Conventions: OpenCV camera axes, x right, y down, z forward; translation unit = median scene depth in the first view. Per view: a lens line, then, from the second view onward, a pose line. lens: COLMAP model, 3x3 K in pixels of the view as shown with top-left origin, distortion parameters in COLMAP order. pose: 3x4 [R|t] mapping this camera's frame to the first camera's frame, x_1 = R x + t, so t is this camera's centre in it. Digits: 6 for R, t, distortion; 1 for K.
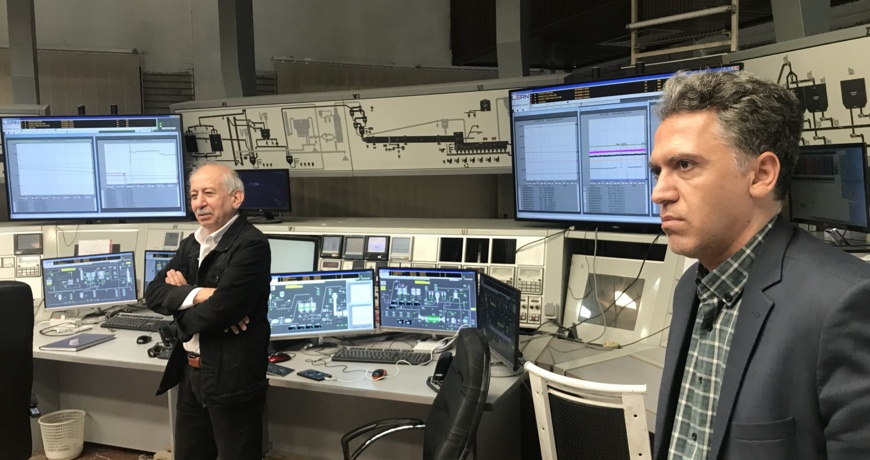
lens RADIAL K [[723.0, 0, 435.0], [0, 723.0, 230.0], [0, 0, 1]] dist [0.104062, -0.190999]
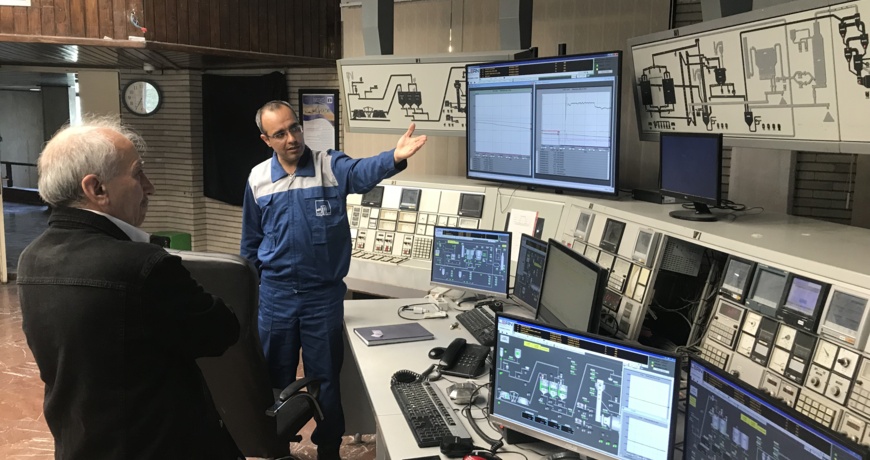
lens RADIAL K [[711.4, 0, 435.0], [0, 711.4, 230.0], [0, 0, 1]] dist [-0.003158, 0.003229]
pose [[0.574587, 0.150954, -0.804402, 0.140148], [-0.097285, 0.988473, 0.116006, -0.049672], [0.812641, 0.011601, 0.582649, 0.458880]]
